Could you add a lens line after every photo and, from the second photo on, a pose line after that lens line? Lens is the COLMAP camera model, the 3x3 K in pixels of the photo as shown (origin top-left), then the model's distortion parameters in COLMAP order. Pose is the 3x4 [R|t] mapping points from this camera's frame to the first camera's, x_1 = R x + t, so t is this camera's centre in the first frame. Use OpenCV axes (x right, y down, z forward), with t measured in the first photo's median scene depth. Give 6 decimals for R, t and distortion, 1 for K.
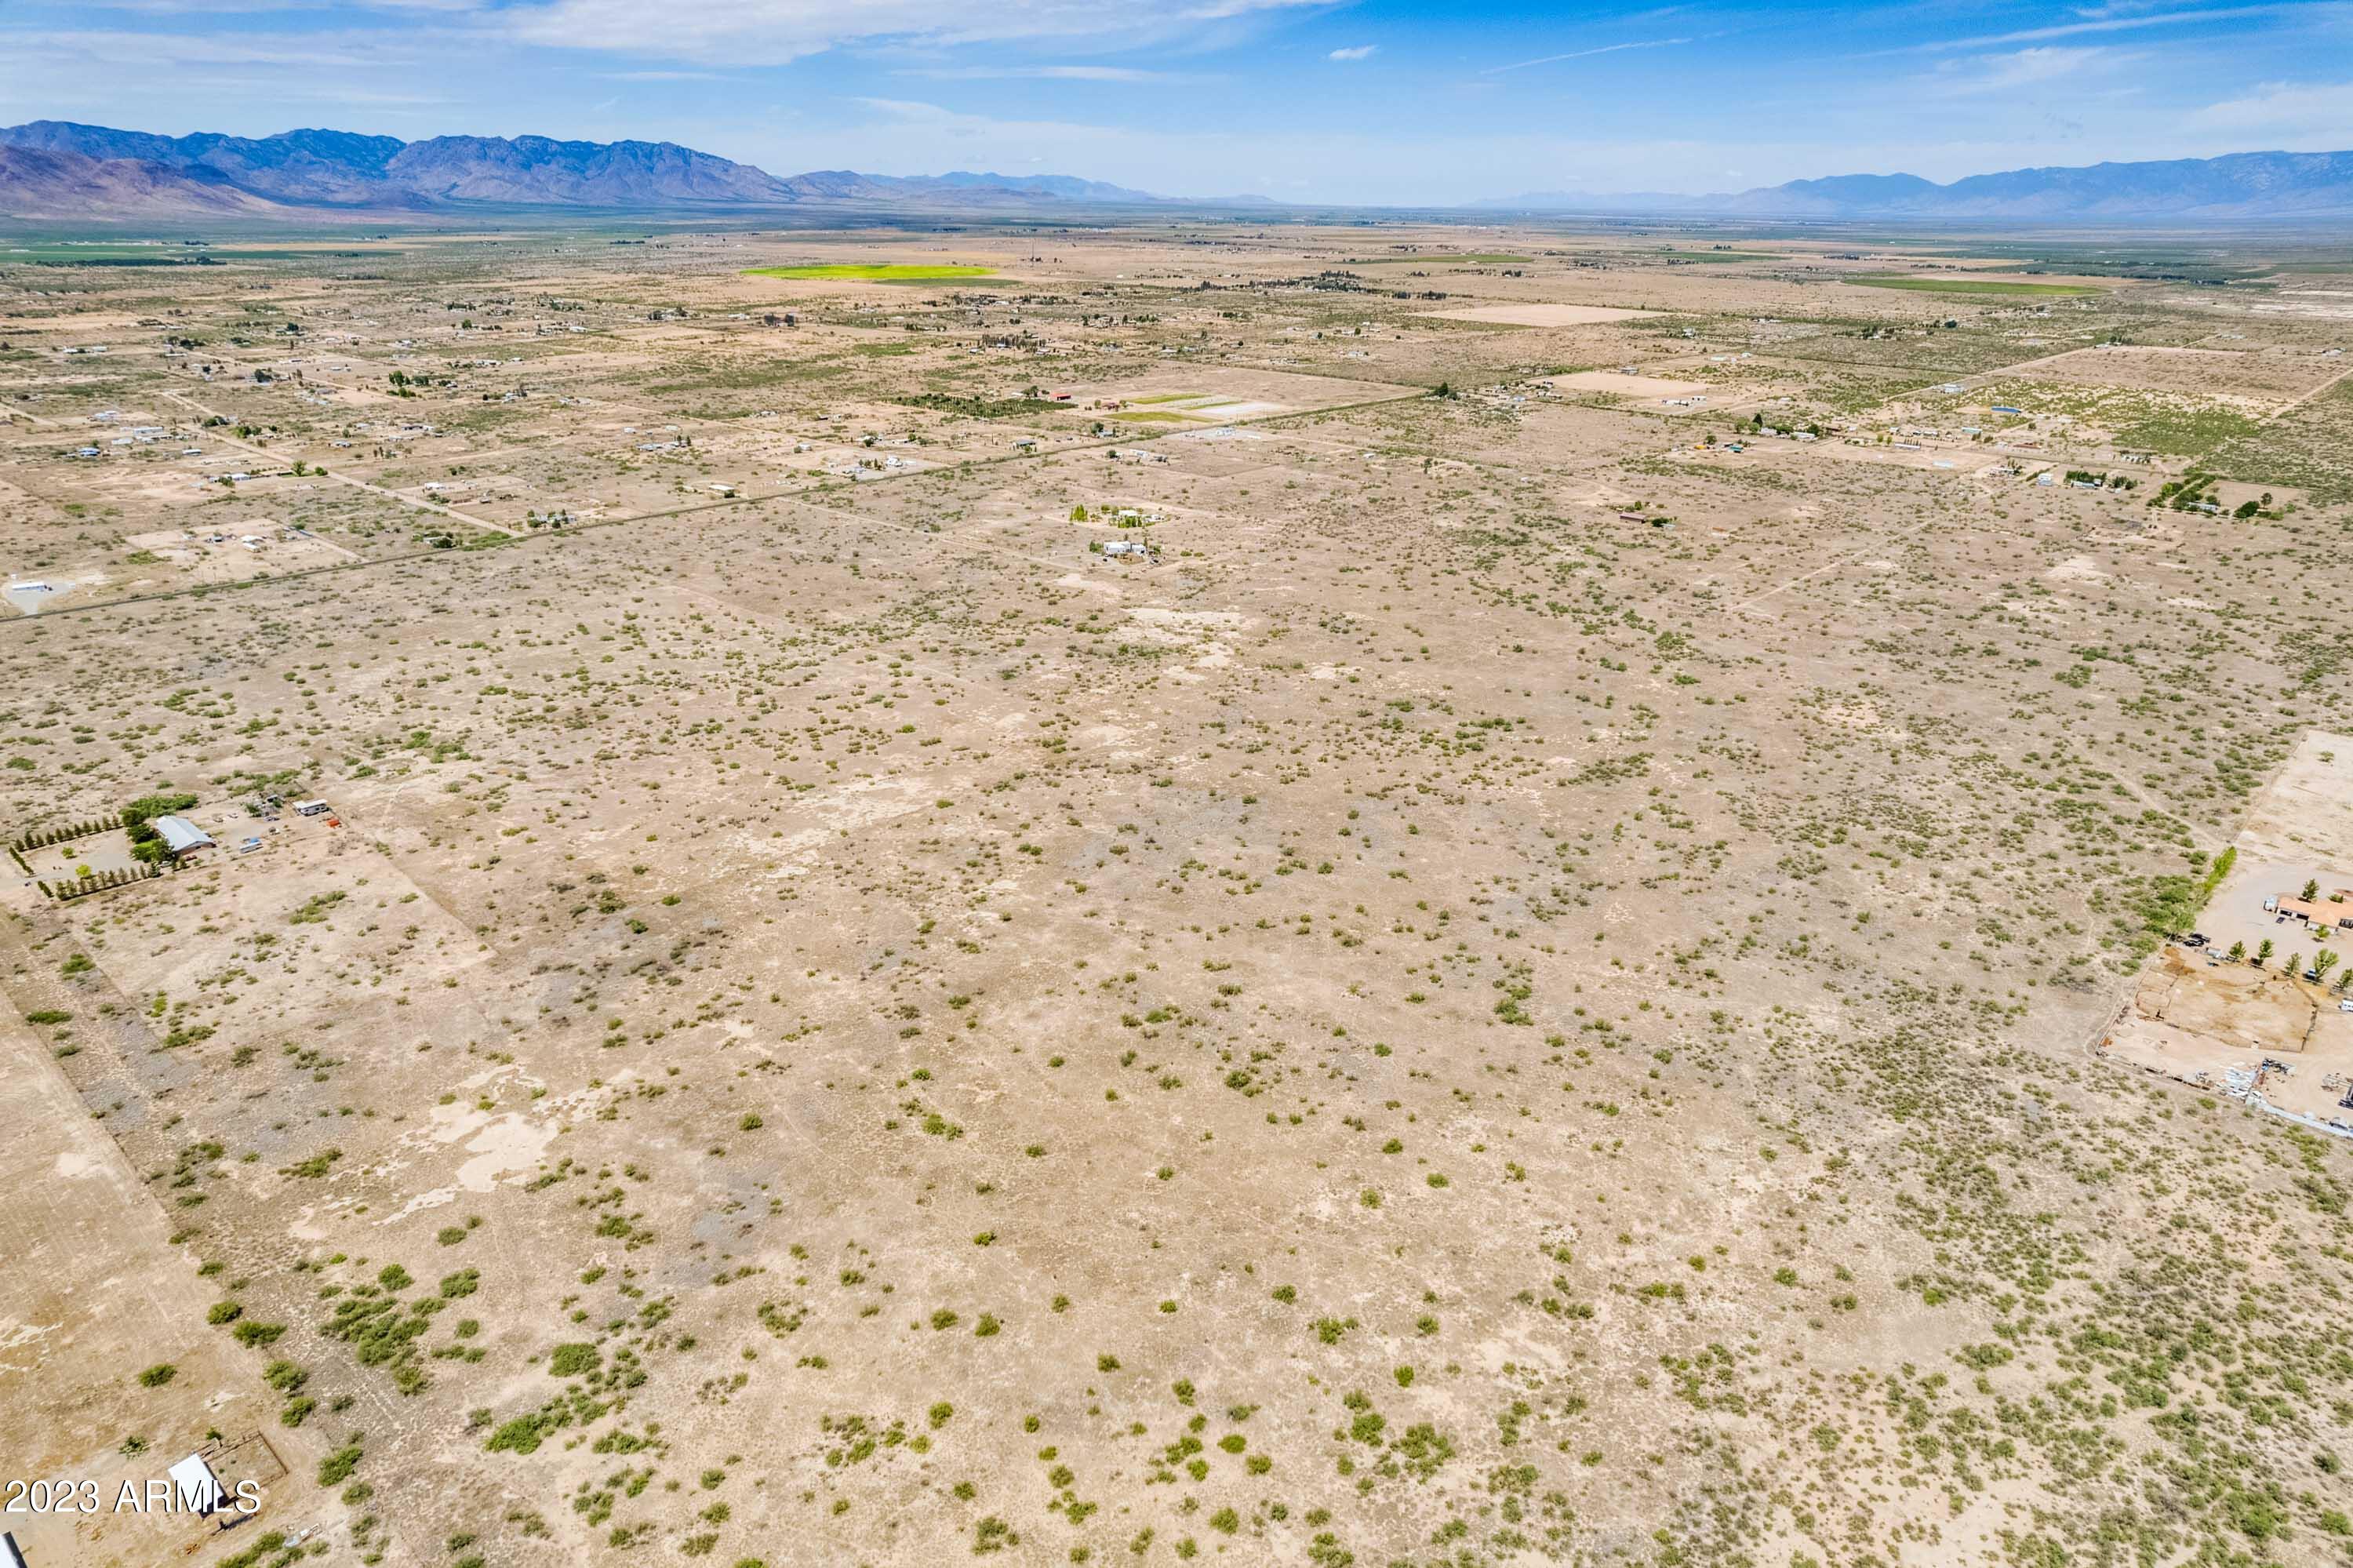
lens RADIAL K [[1511.2, 0, 1194.0], [0, 1511.2, 816.6], [0, 0, 1]] dist [-0.073806, 0.067473]
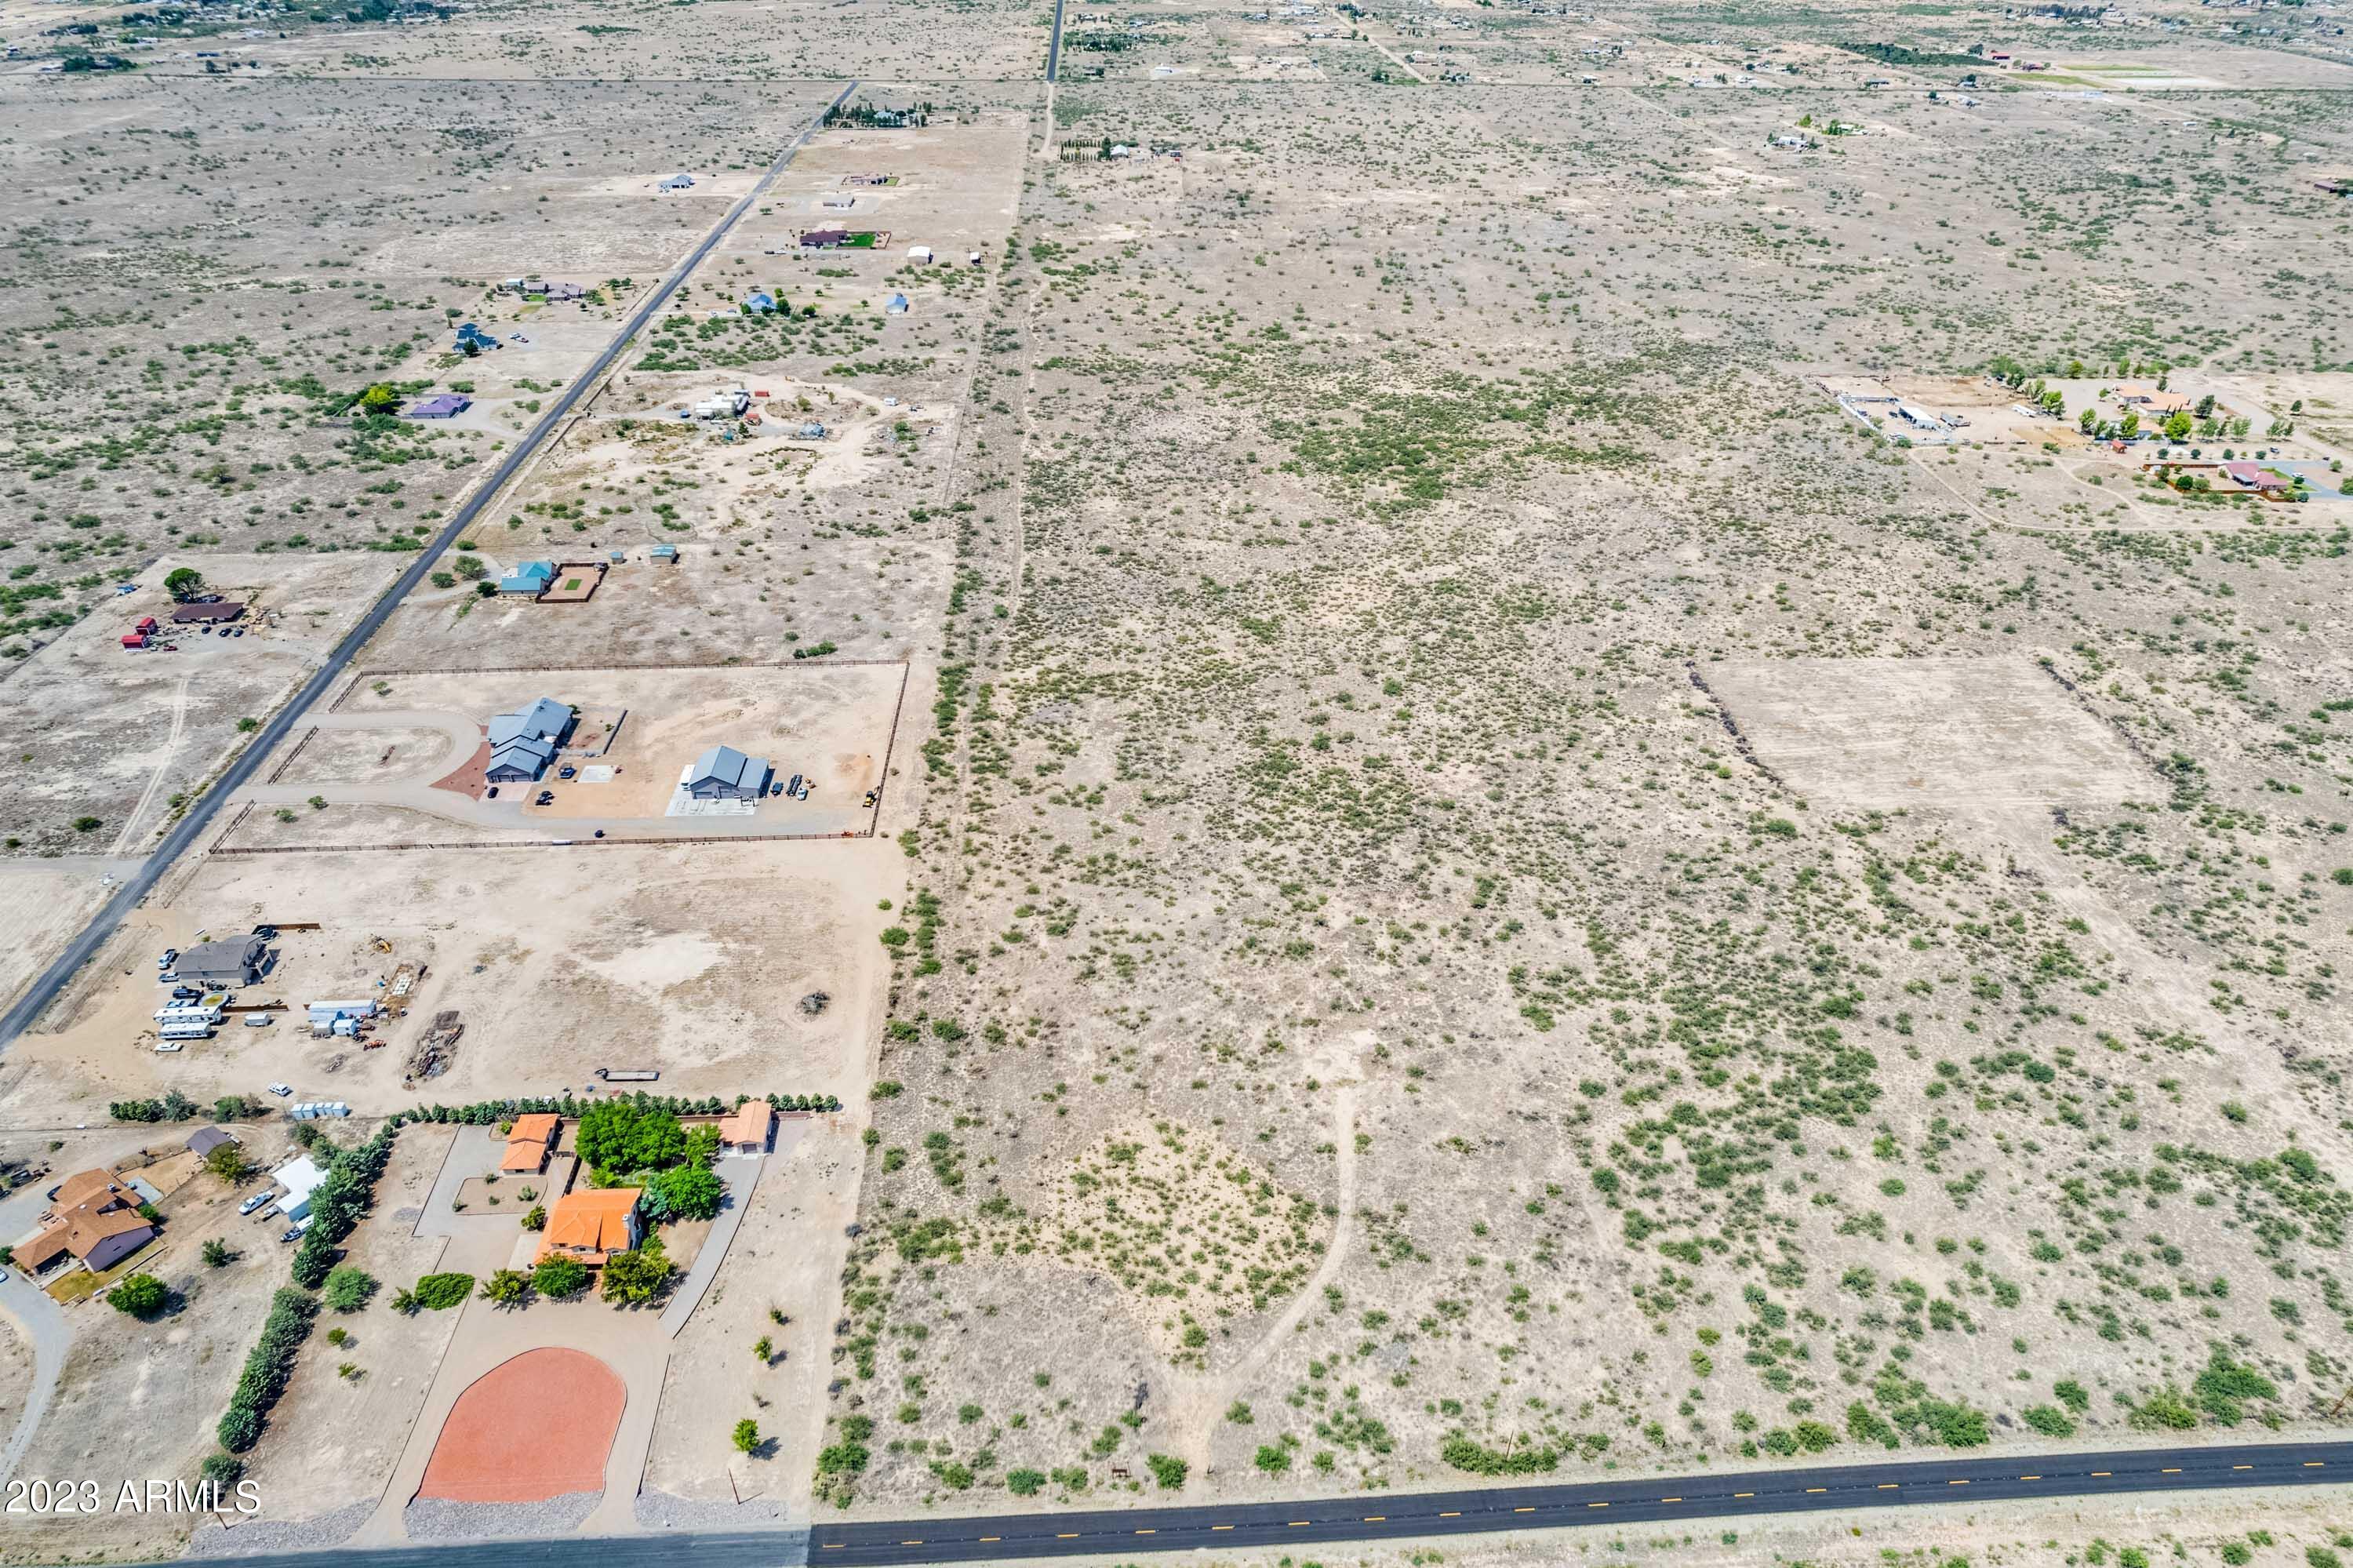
lens RADIAL K [[1511.2, 0, 1180.9], [0, 1511.2, 817.6], [0, 0, 1]] dist [-0.073806, 0.067473]
pose [[0.710798, 0.390502, -0.585042, 0.933803], [-0.277750, 0.919970, 0.276606, 0.254683], [0.646236, -0.034115, 0.762374, -0.566689]]
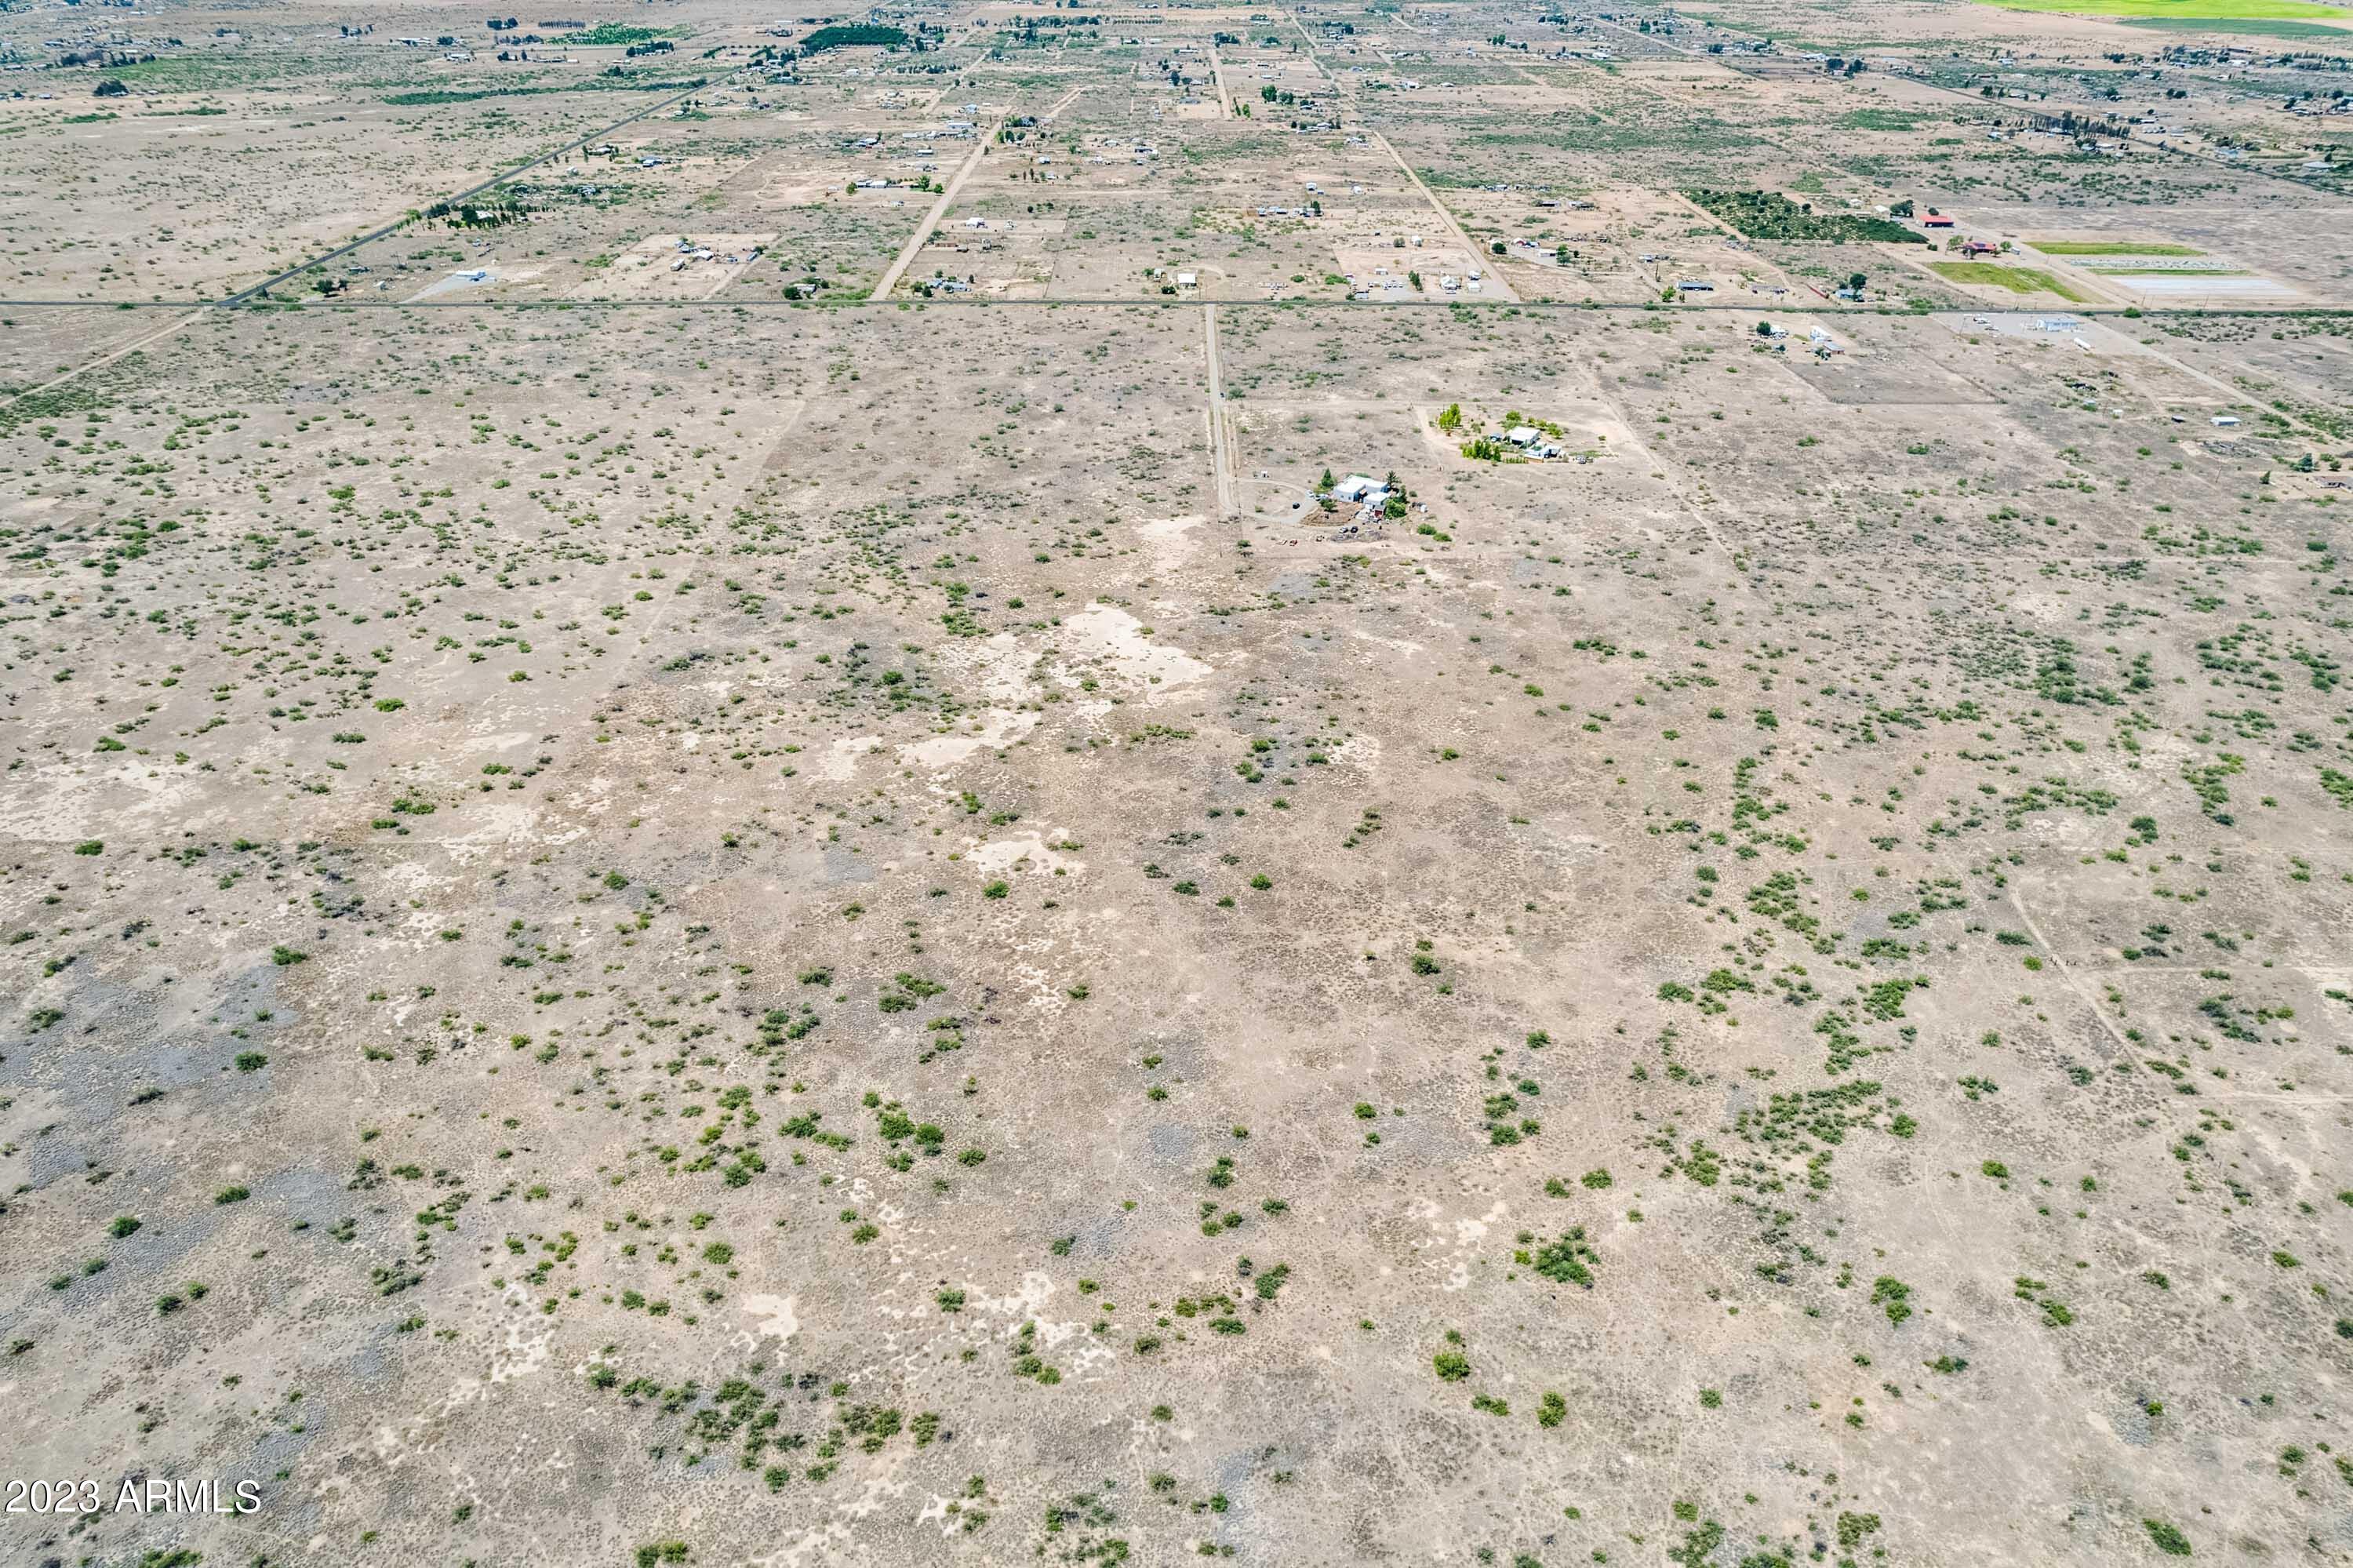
lens RADIAL K [[1511.2, 0, 1192.6], [0, 1511.2, 835.4], [0, 0, 1]] dist [-0.073806, 0.067473]
pose [[0.680030, 0.393465, -0.618664, 0.573050], [-0.283920, 0.919289, 0.272577, -0.332066], [0.675980, -0.009709, 0.736856, 0.840400]]
